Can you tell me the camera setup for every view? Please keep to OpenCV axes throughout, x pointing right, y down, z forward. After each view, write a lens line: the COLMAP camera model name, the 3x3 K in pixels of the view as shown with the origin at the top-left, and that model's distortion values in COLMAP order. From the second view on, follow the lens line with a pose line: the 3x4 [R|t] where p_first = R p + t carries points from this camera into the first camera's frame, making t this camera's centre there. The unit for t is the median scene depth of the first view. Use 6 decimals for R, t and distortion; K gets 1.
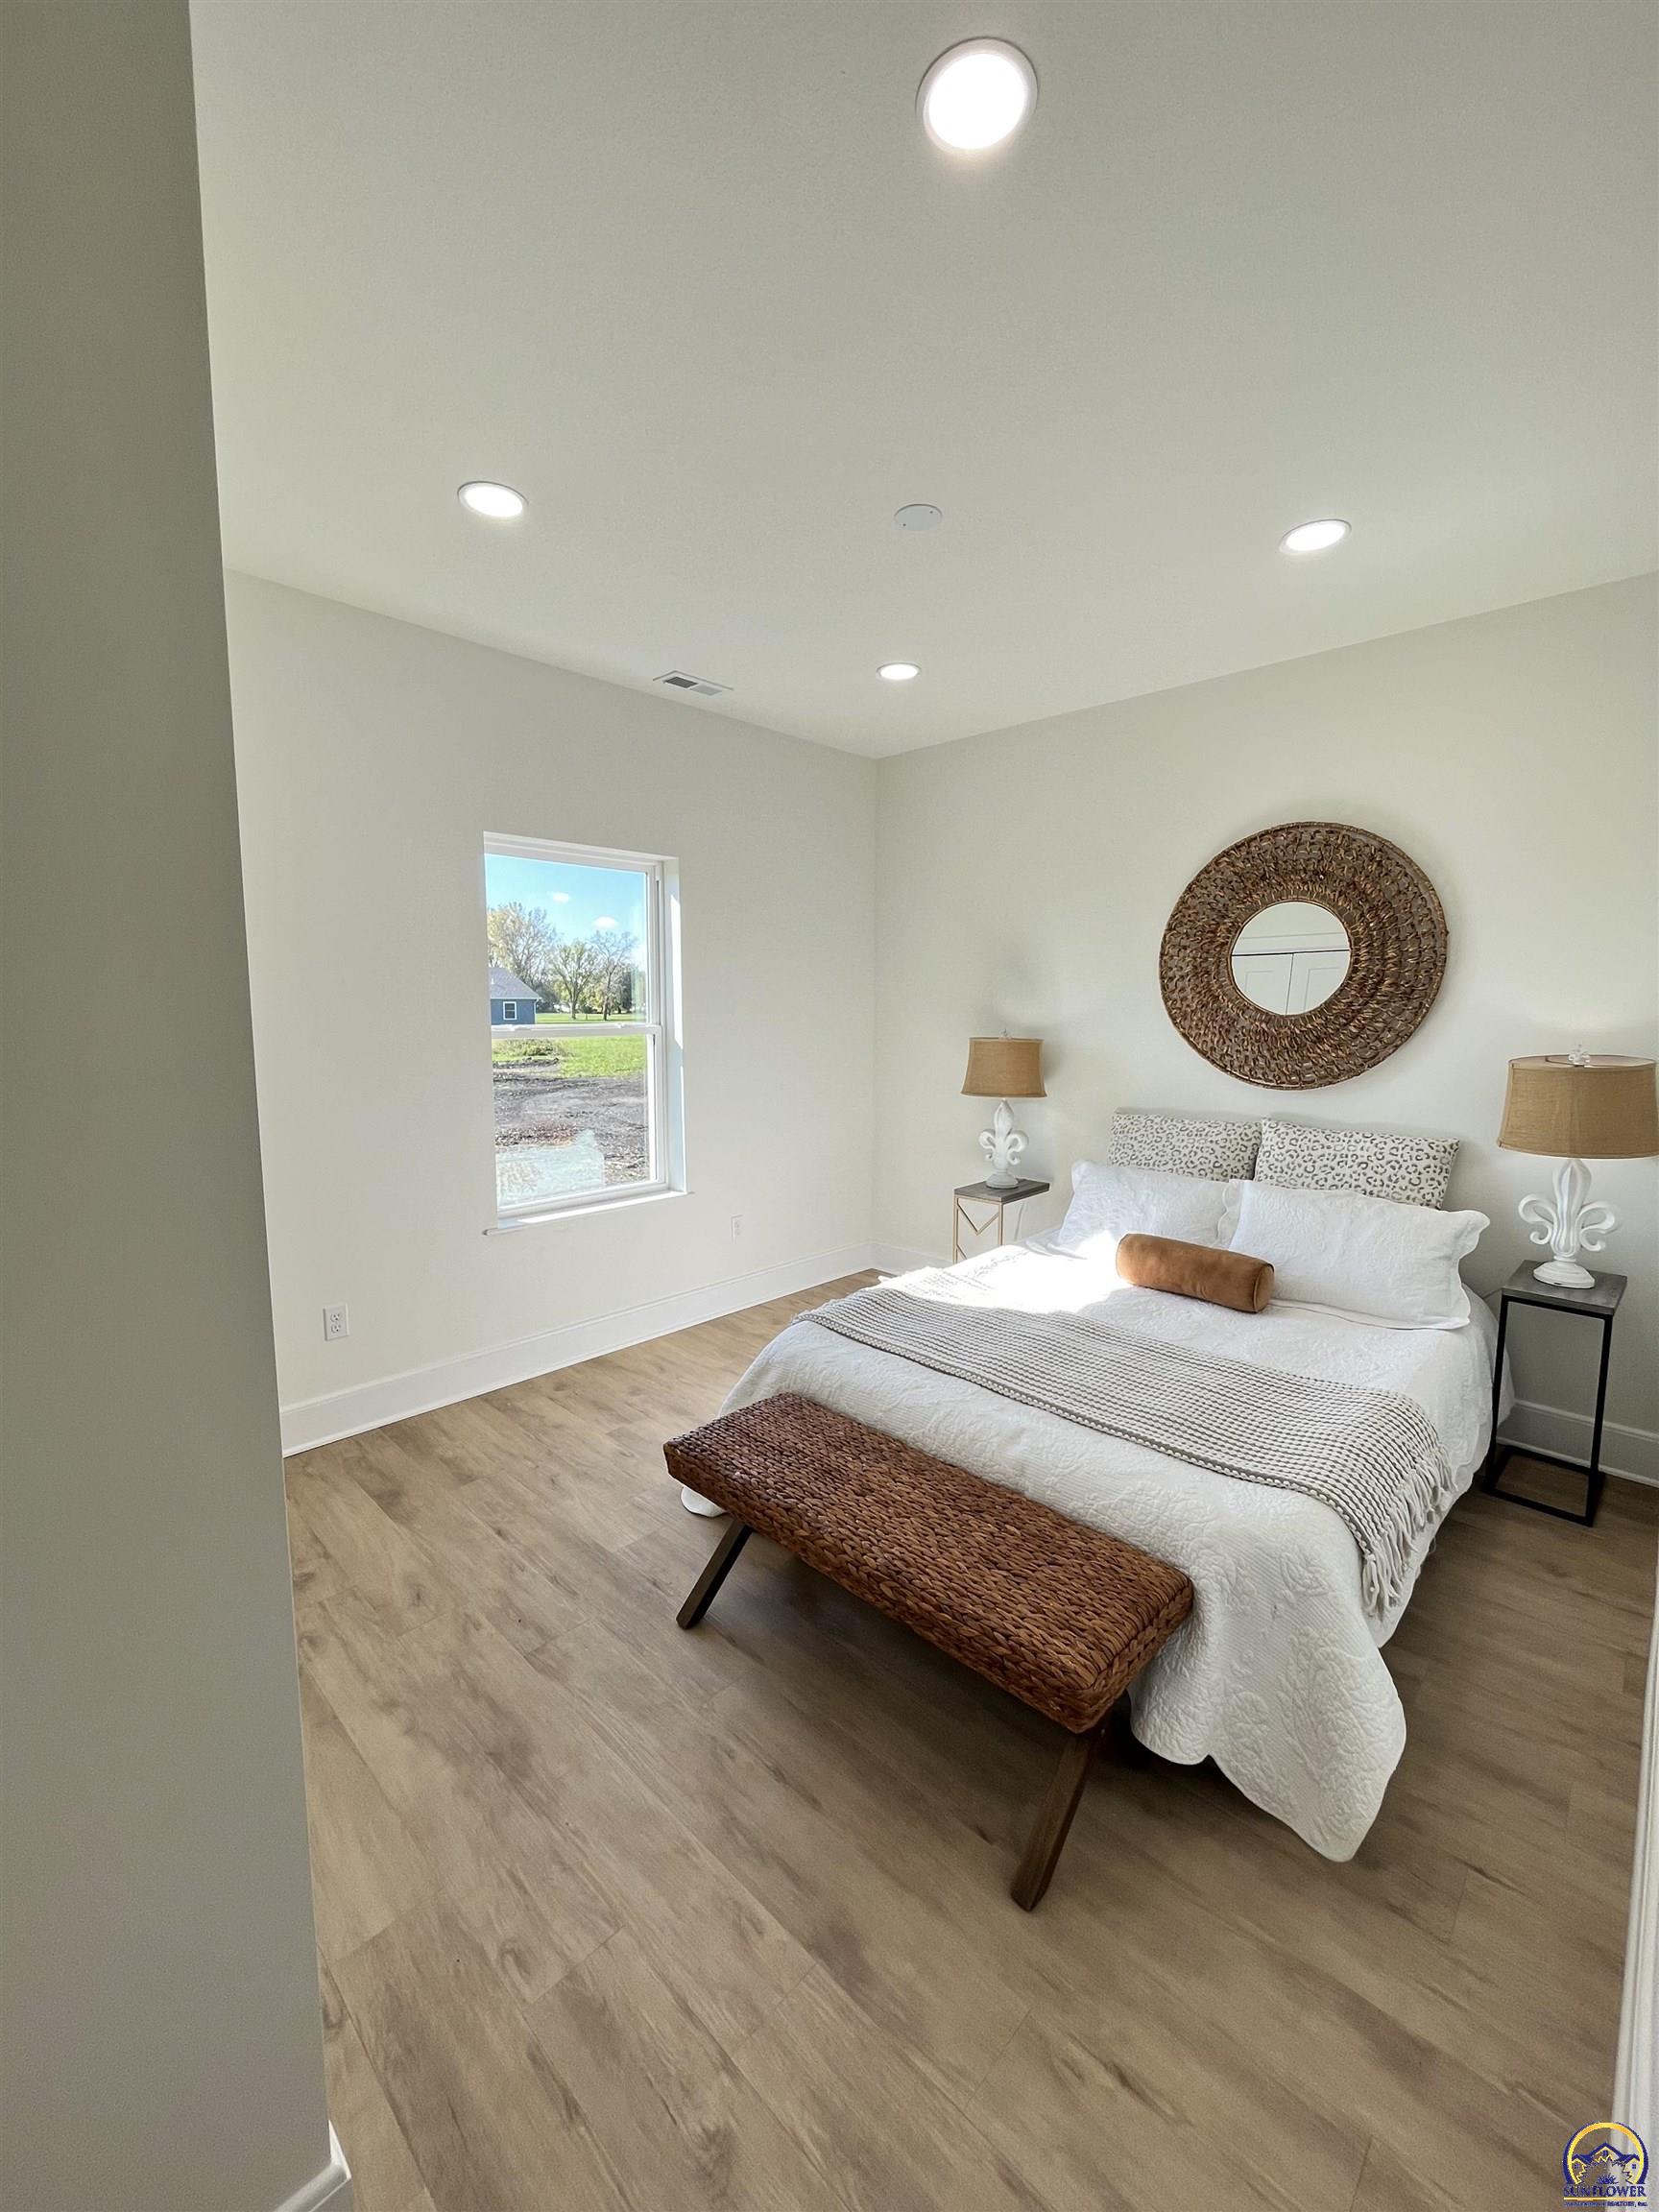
lens RADIAL K [[888.1, 0, 827.5], [0, 888.1, 1103.4], [0, 0, 1]] dist [-0.004797, -0.000538]
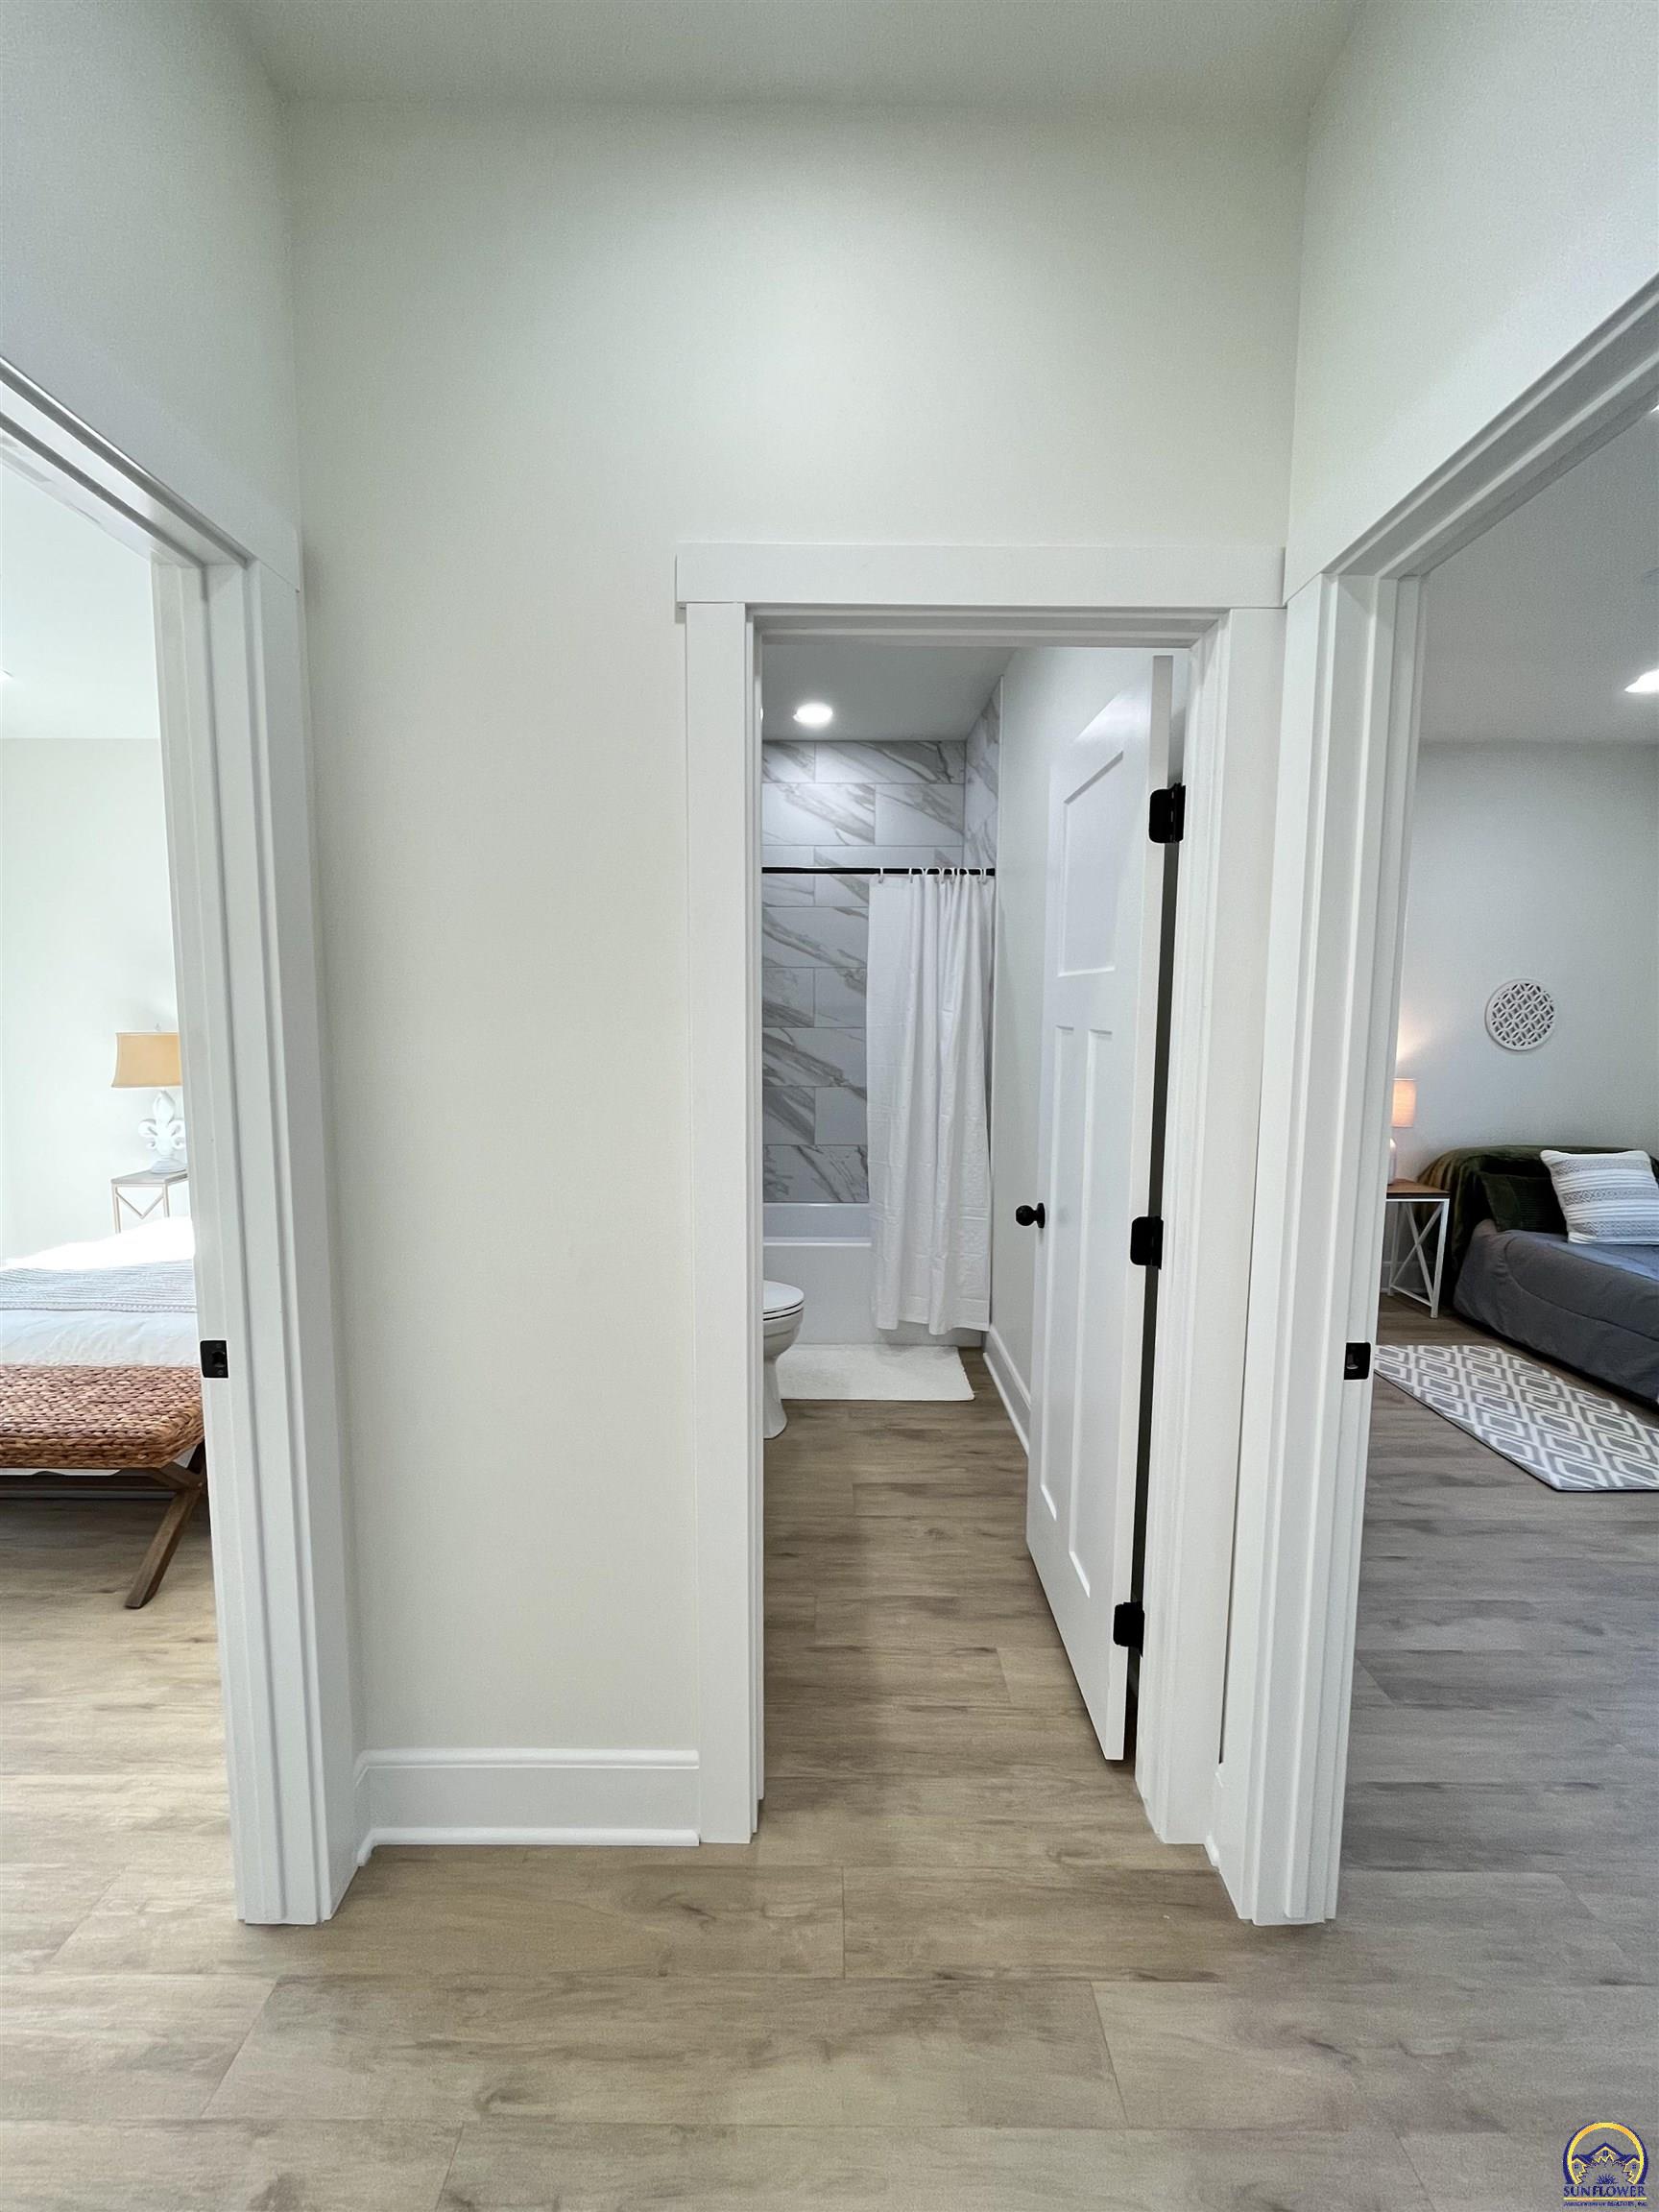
lens RADIAL K [[888.1, 0, 828.1], [0, 888.1, 1104.0], [0, 0, 1]] dist [-0.004797, -0.000538]
pose [[0.716142, -0.070729, 0.694362, 0.047412], [0.073580, 0.996959, 0.025664, 0.066852], [-0.694066, 0.032712, 0.719168, -0.488945]]
